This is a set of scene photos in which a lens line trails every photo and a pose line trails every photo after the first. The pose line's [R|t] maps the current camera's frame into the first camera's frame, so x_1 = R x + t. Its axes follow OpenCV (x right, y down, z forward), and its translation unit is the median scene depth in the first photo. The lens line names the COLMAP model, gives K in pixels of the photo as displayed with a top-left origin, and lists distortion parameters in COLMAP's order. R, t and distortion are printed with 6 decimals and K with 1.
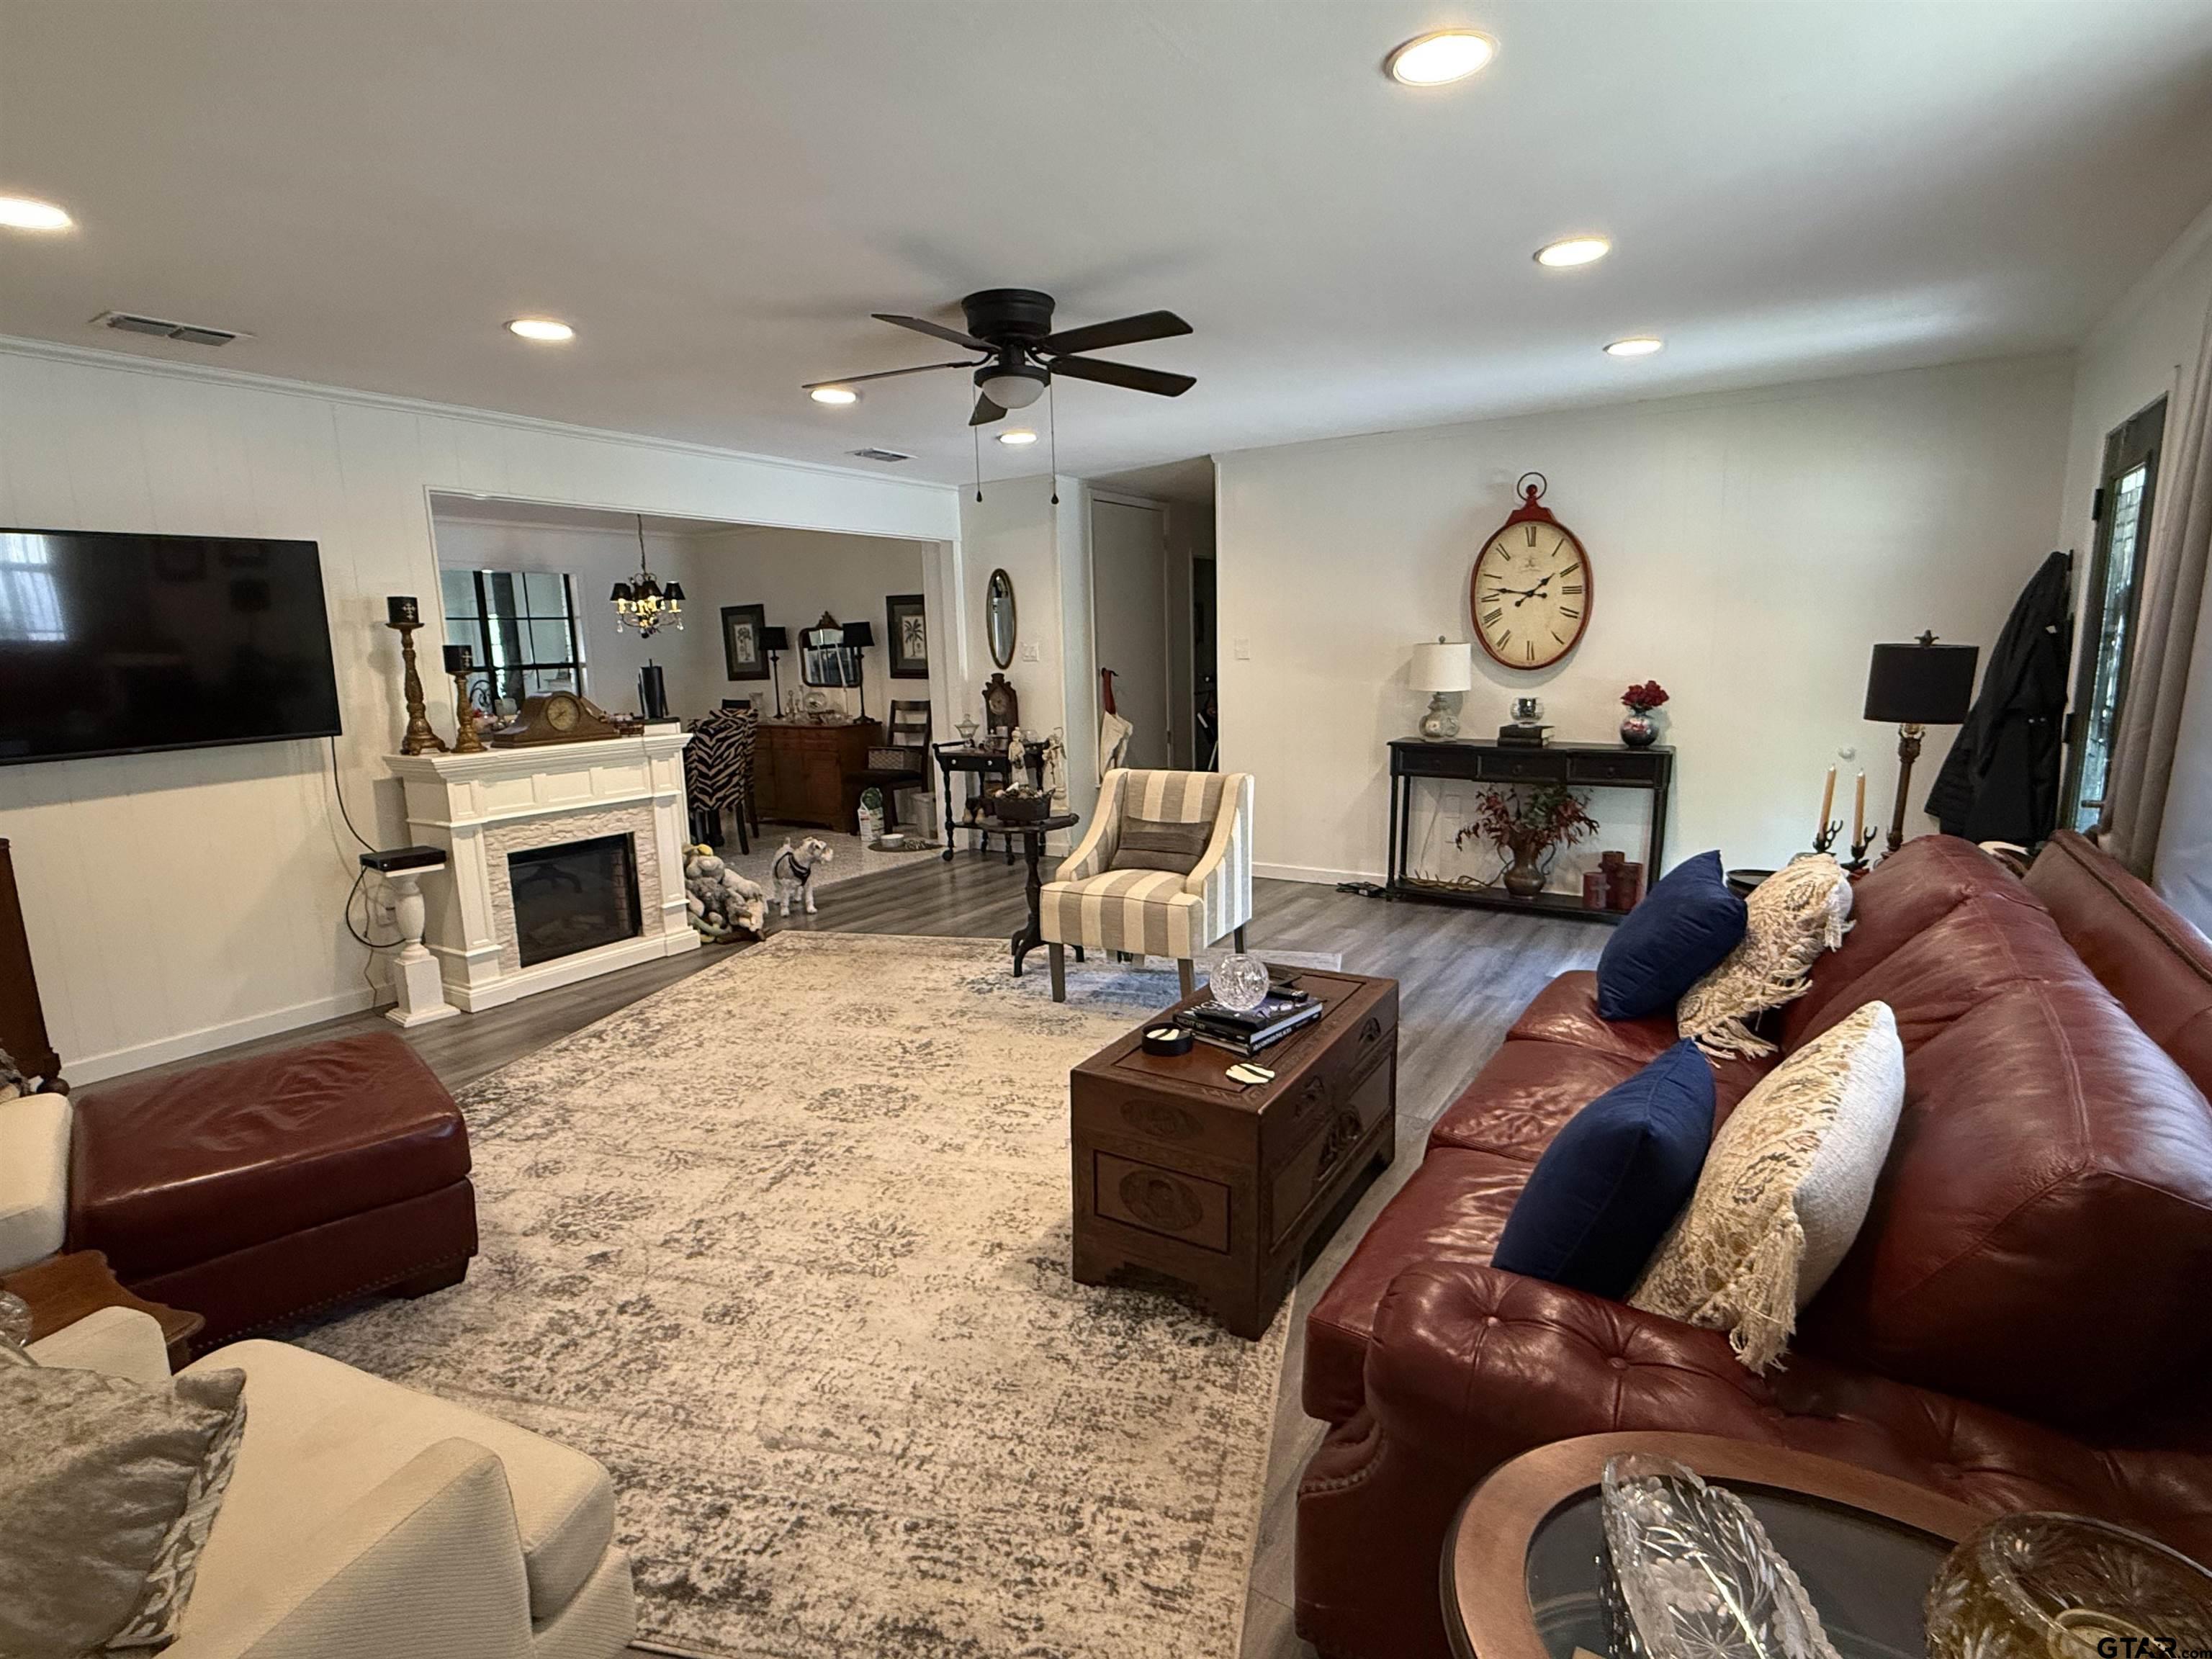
lens RADIAL K [[1081.5, 0, 1106.0], [0, 1081.5, 829.5], [0, 0, 1]] dist [0.000214, 0.000092]
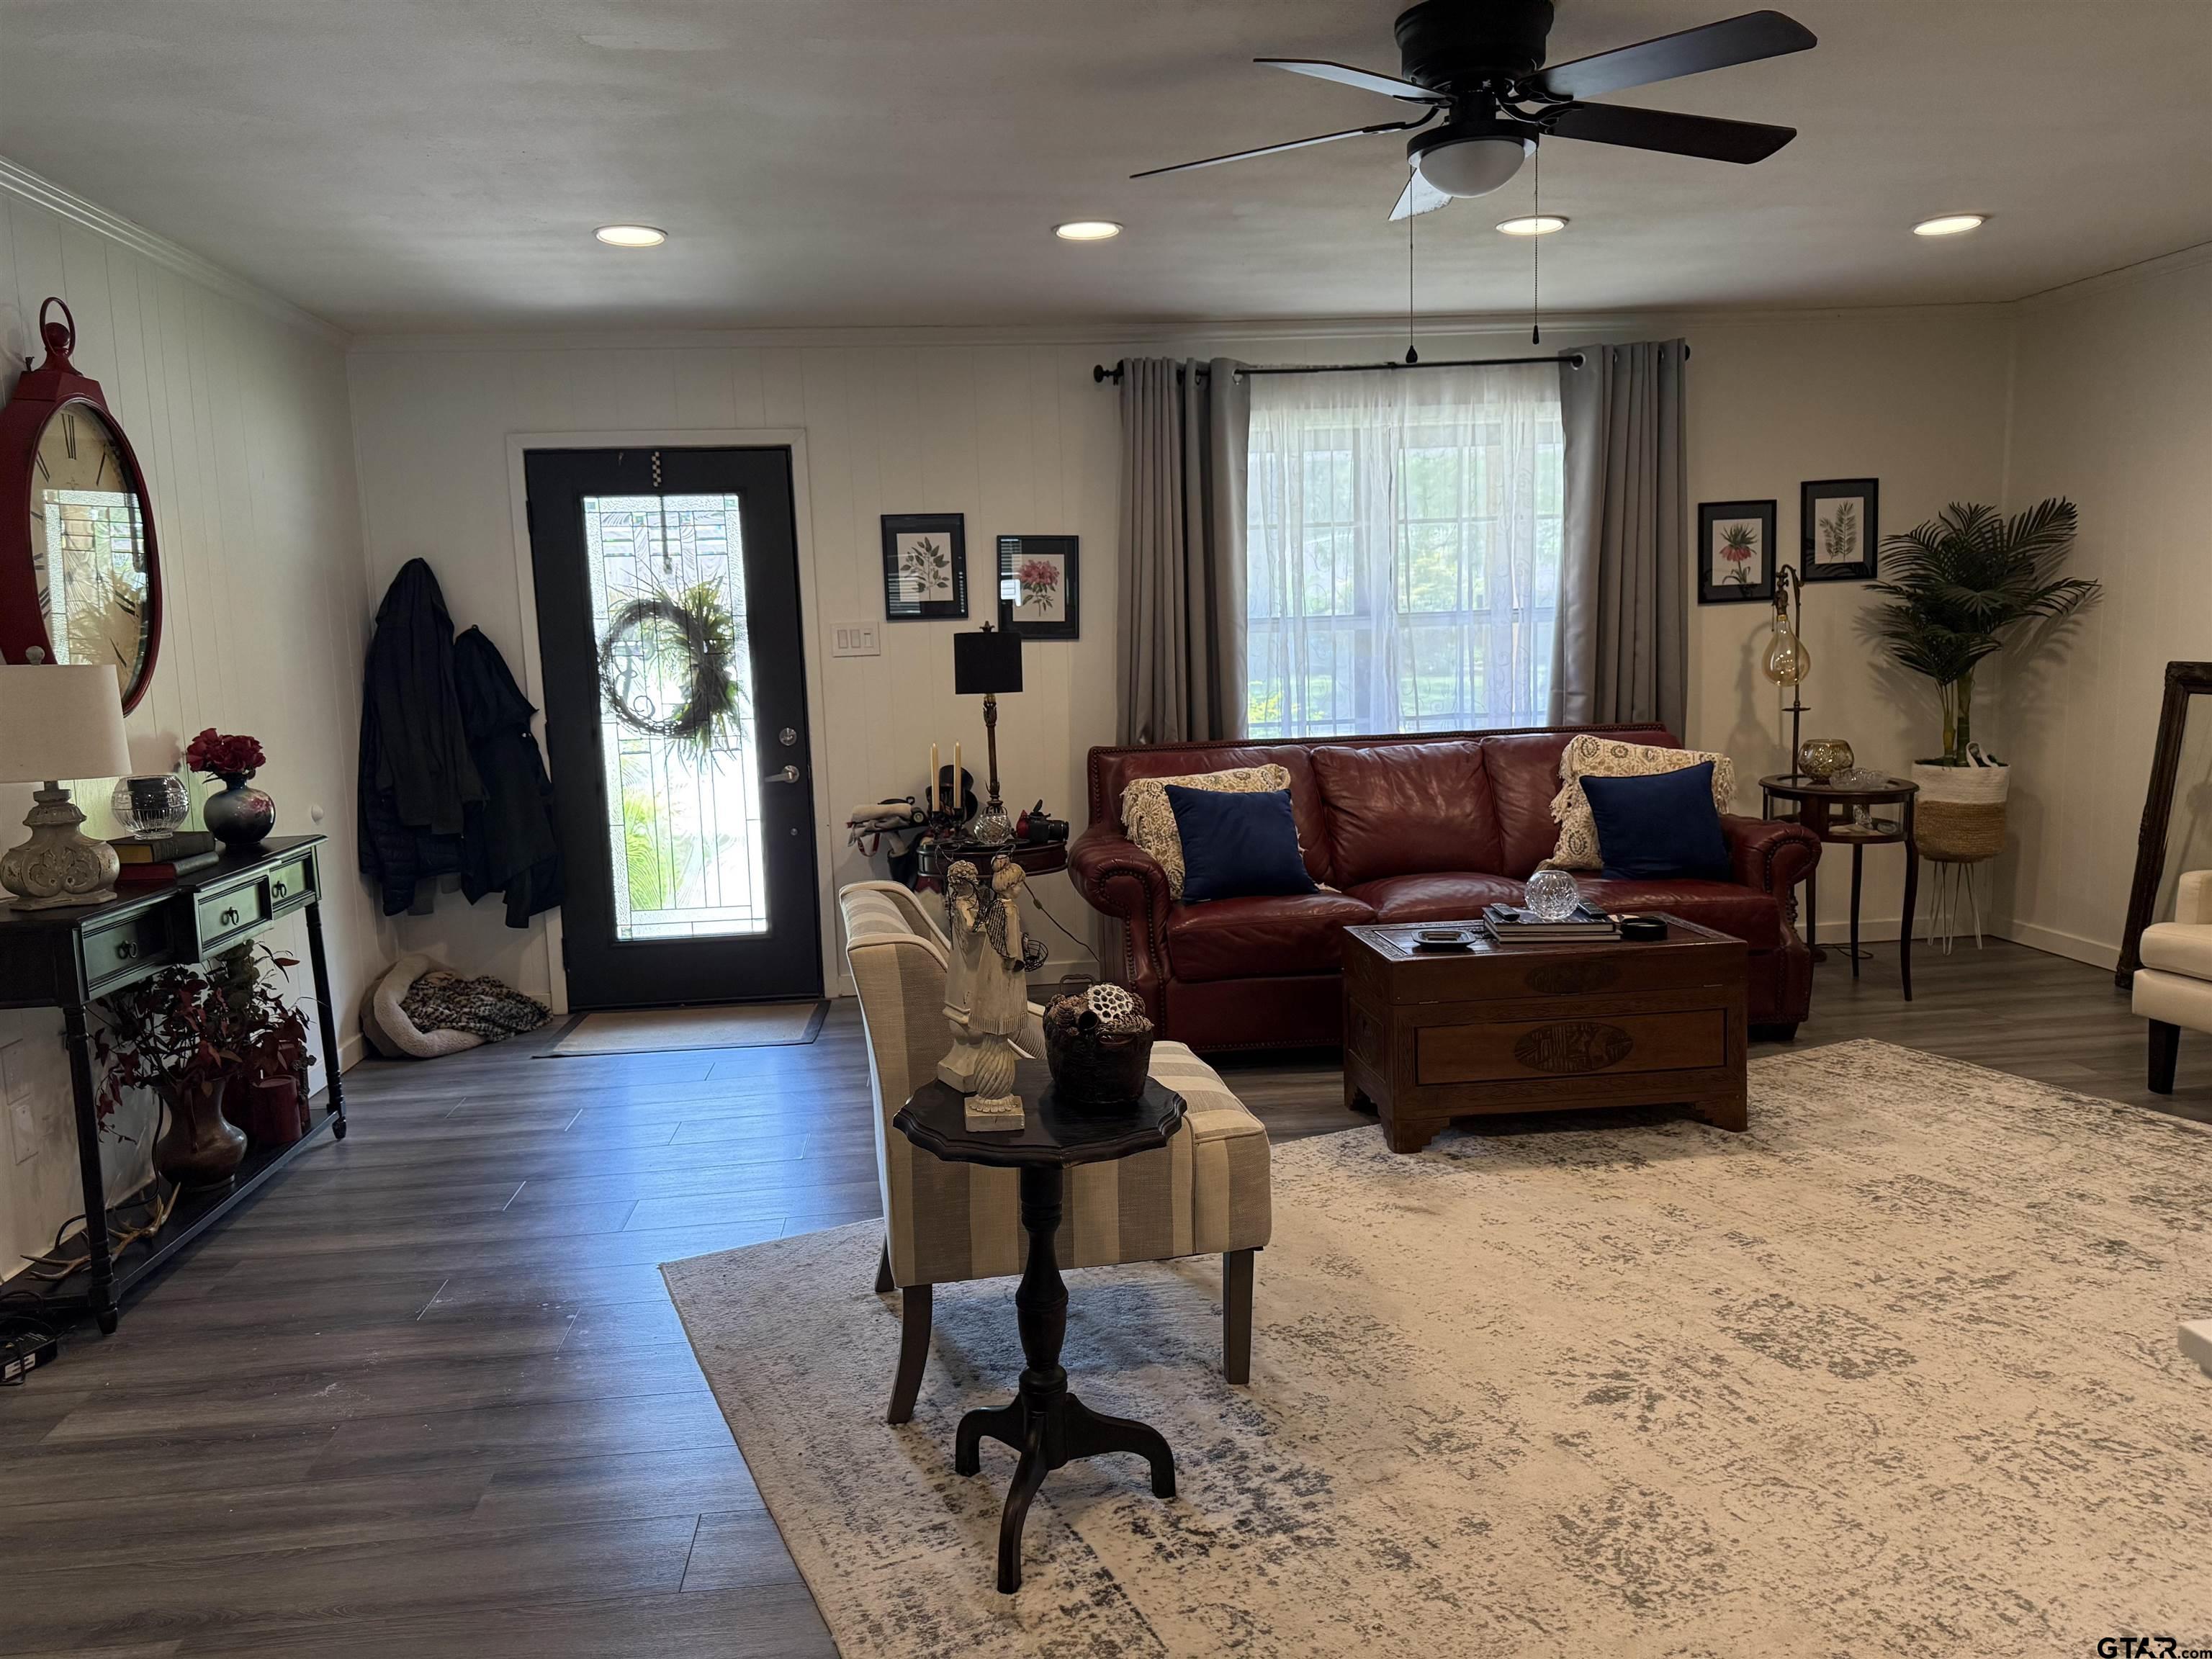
lens RADIAL K [[1575.5, 0, 1120.2], [0, 1575.5, 836.9], [0, 0, 1]] dist [0.108402, -0.168367]
pose [[-0.627942, -0.058792, 0.776036, -0.706416], [0.182067, 0.958375, 0.219929, -0.291199], [-0.756664, 0.279393, -0.591100, 1.876427]]
